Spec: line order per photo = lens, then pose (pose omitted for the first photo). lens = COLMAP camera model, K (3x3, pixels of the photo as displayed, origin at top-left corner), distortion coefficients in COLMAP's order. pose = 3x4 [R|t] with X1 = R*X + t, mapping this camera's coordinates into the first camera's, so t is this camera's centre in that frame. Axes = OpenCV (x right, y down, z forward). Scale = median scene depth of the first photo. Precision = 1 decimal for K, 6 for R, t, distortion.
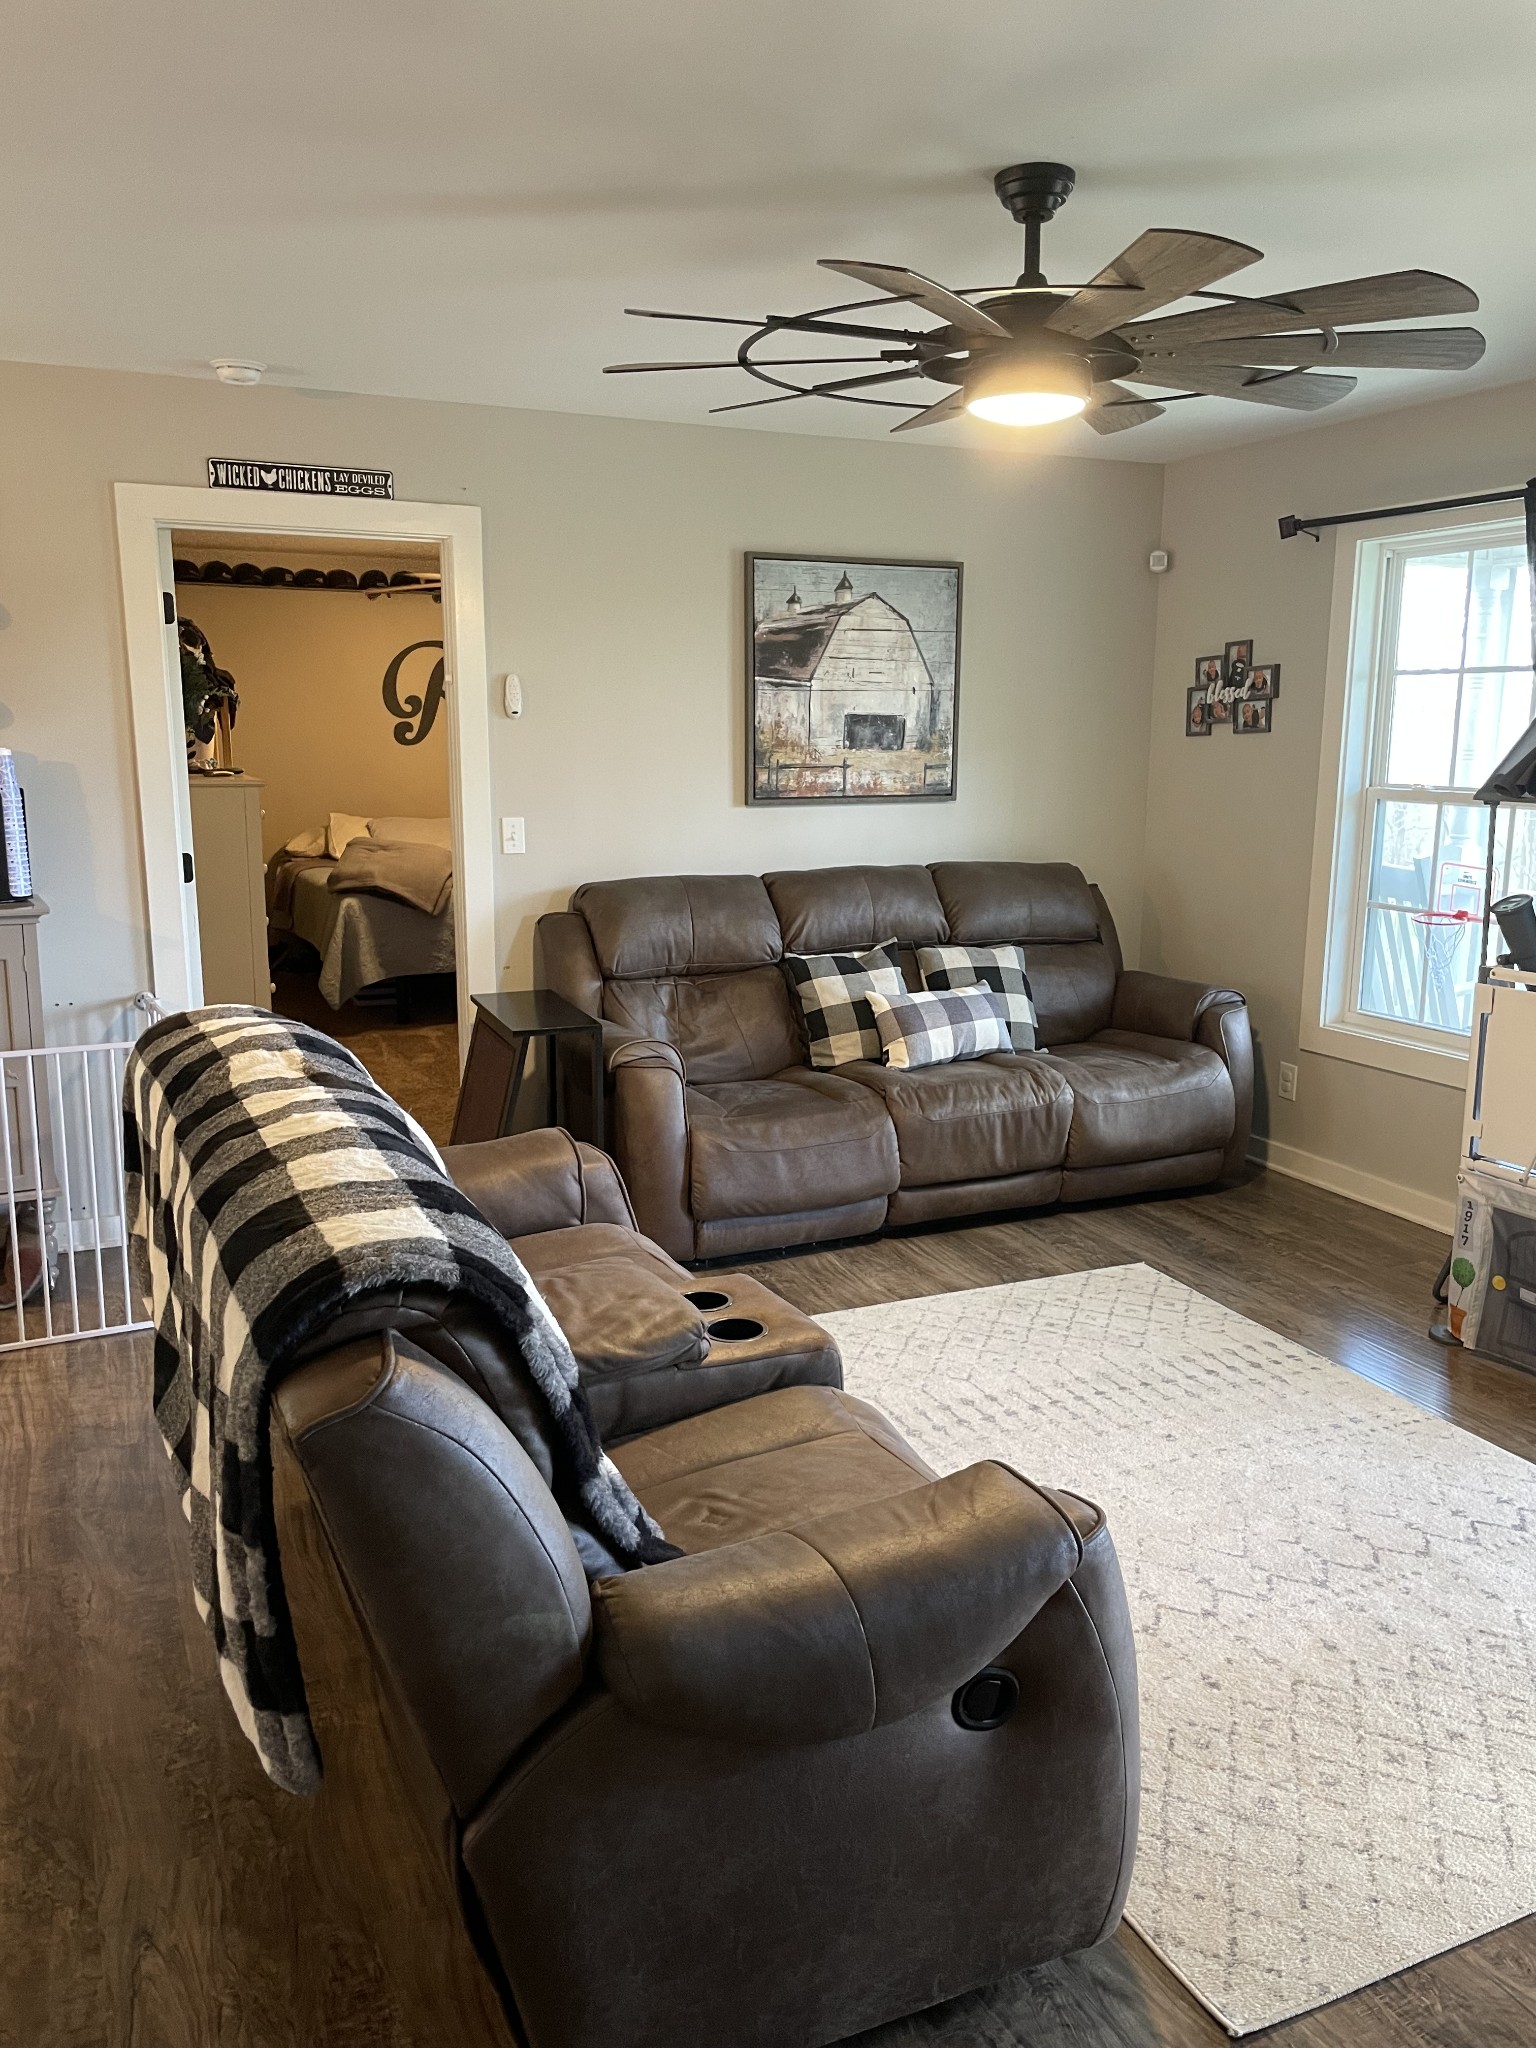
lens RADIAL K [[1566.6, 0, 780.7], [0, 1566.6, 1032.3], [0, 0, 1]] dist [0.099141, -0.152911]
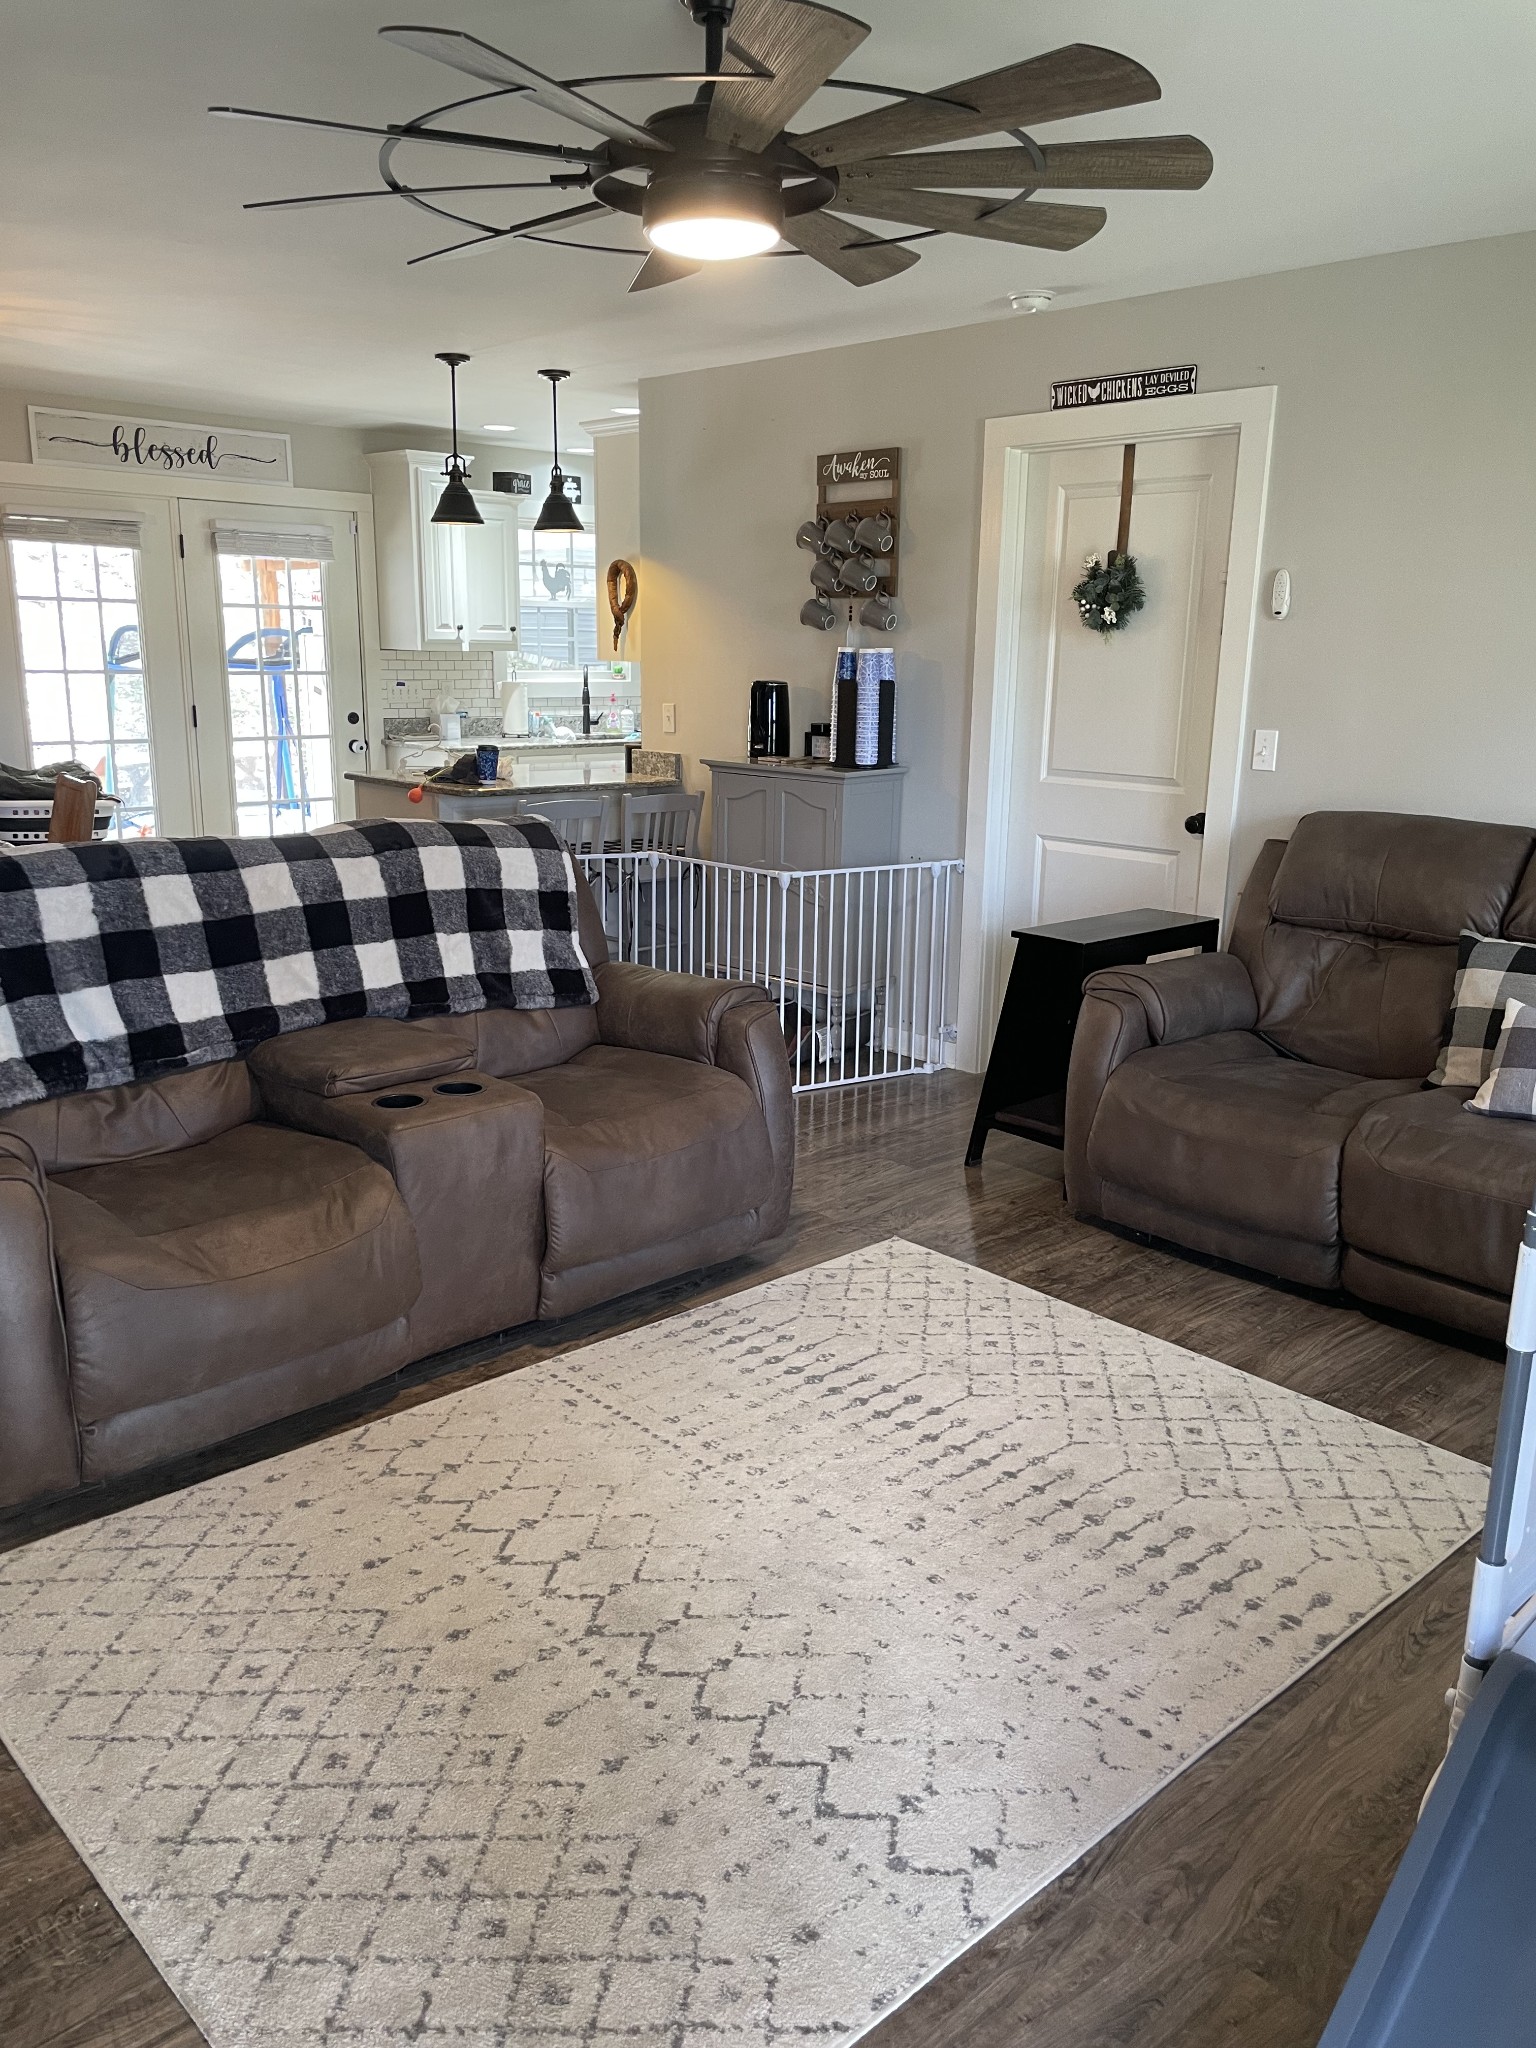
lens RADIAL K [[1566.6, 0, 780.7], [0, 1566.6, 1032.3], [0, 0, 1]] dist [0.099141, -0.152911]
pose [[0.309407, 0.228427, -0.923086, 0.717590], [-0.199216, 0.964750, 0.171962, -0.079870], [0.929828, 0.130687, 0.344007, 0.514390]]
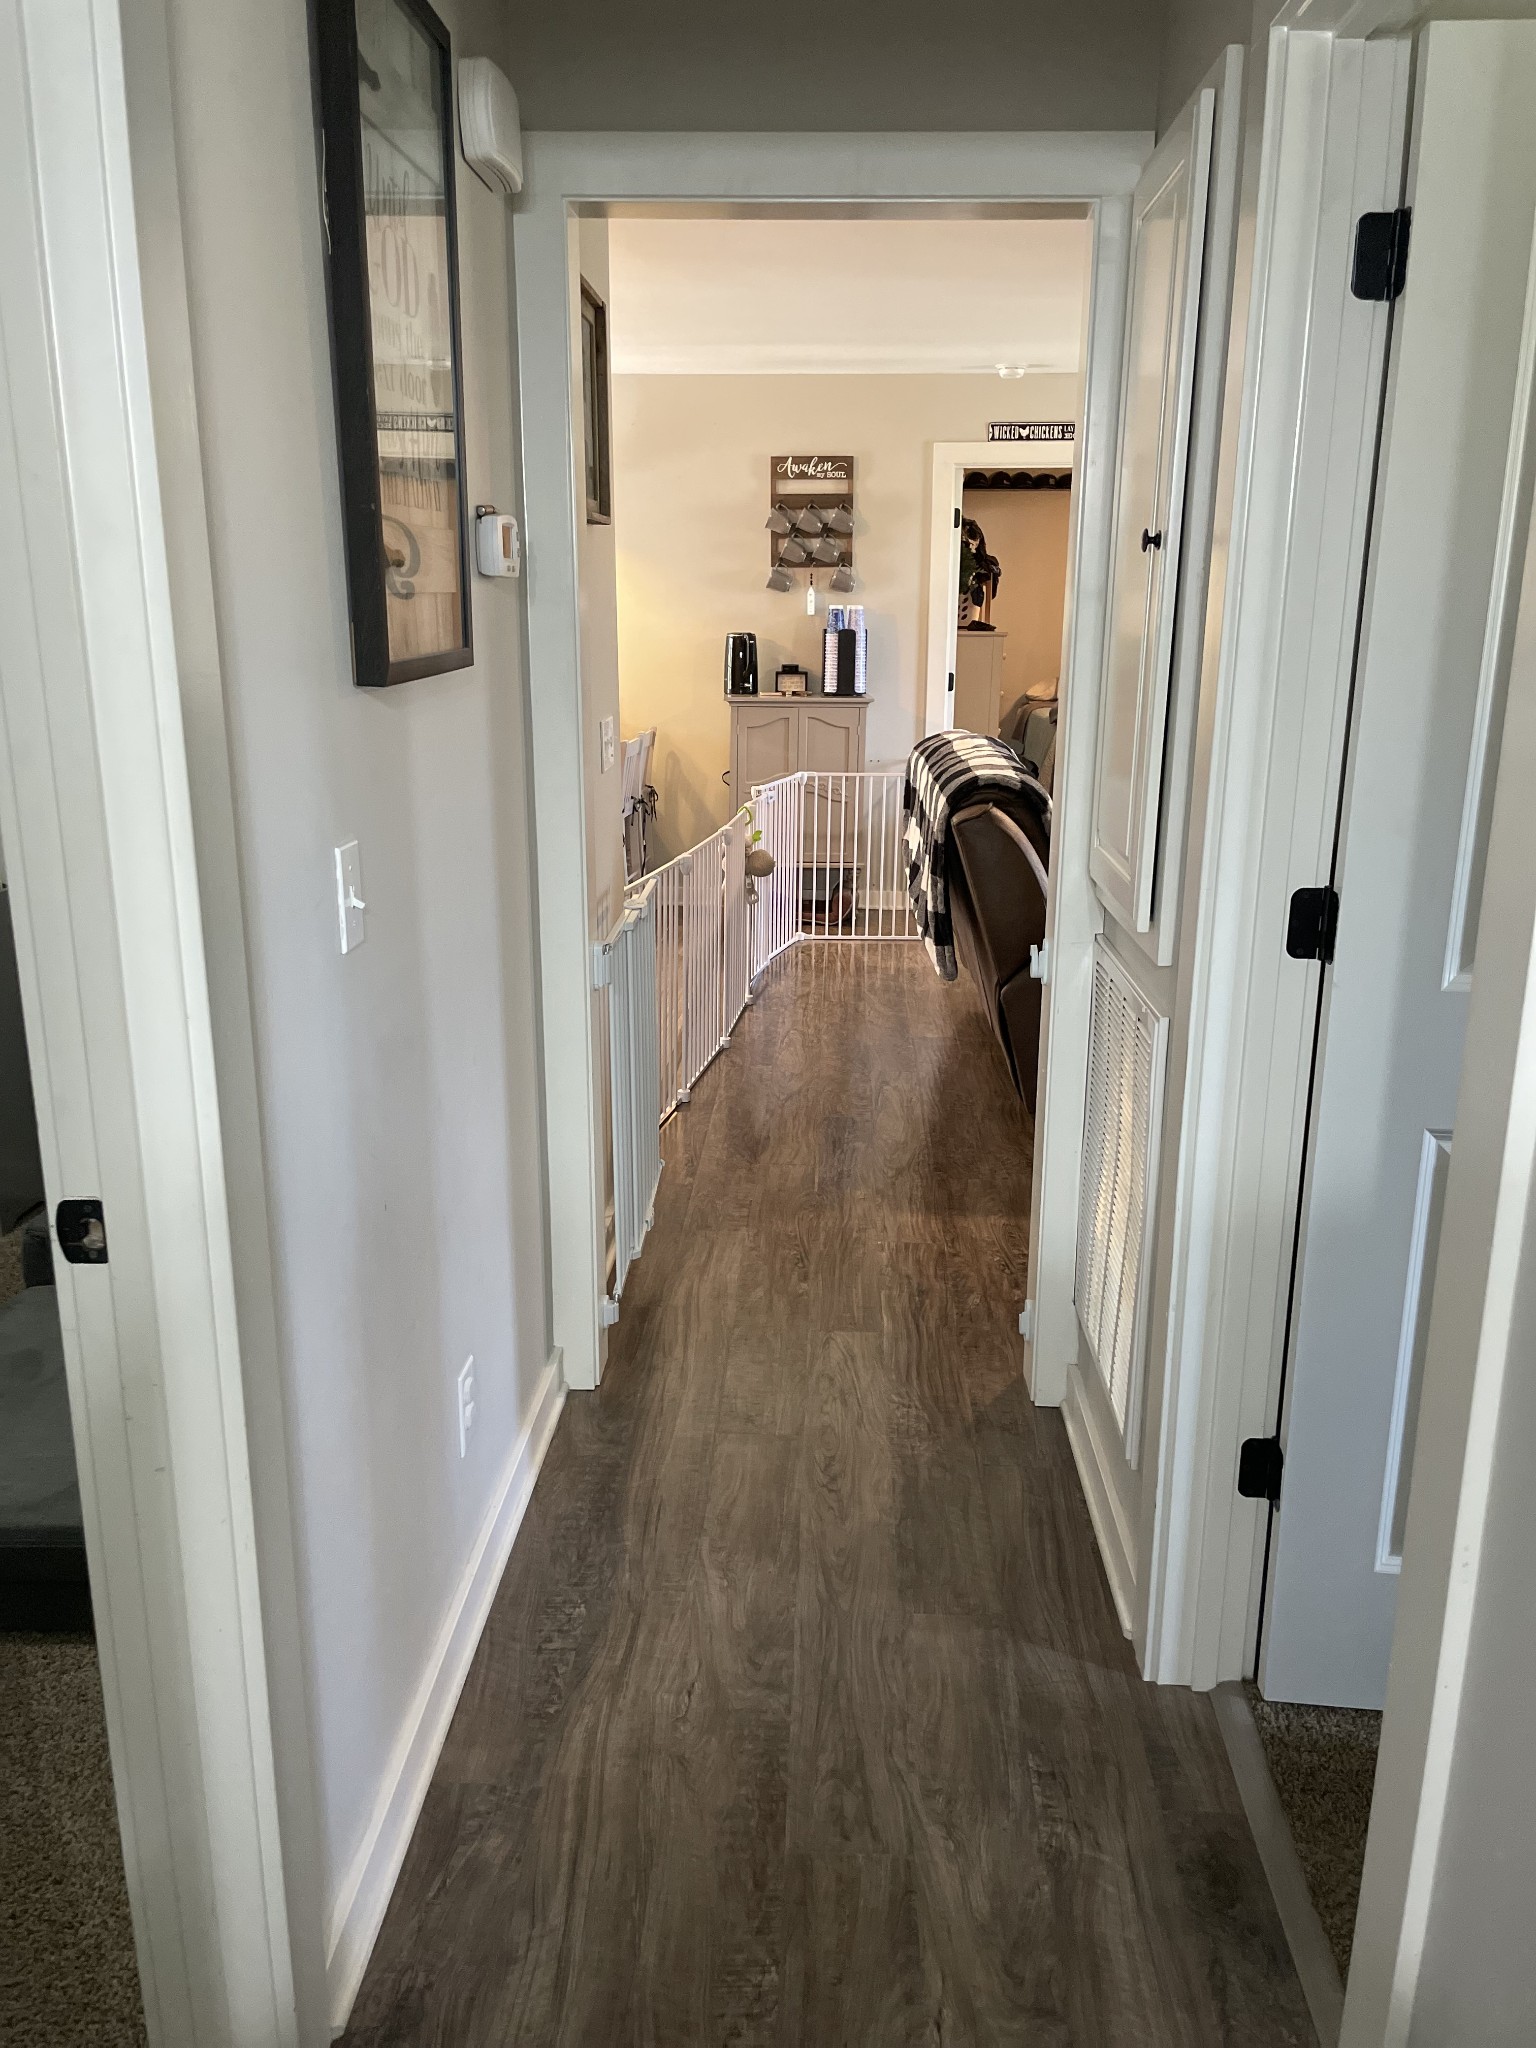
lens RADIAL K [[1566.6, 0, 780.7], [0, 1566.6, 1032.3], [0, 0, 1]] dist [0.099141, -0.152911]
pose [[0.891003, 0.118831, -0.438169, 0.239648], [-0.087706, 0.992010, 0.090684, 0.131744], [0.445444, -0.042370, 0.894306, -0.584017]]
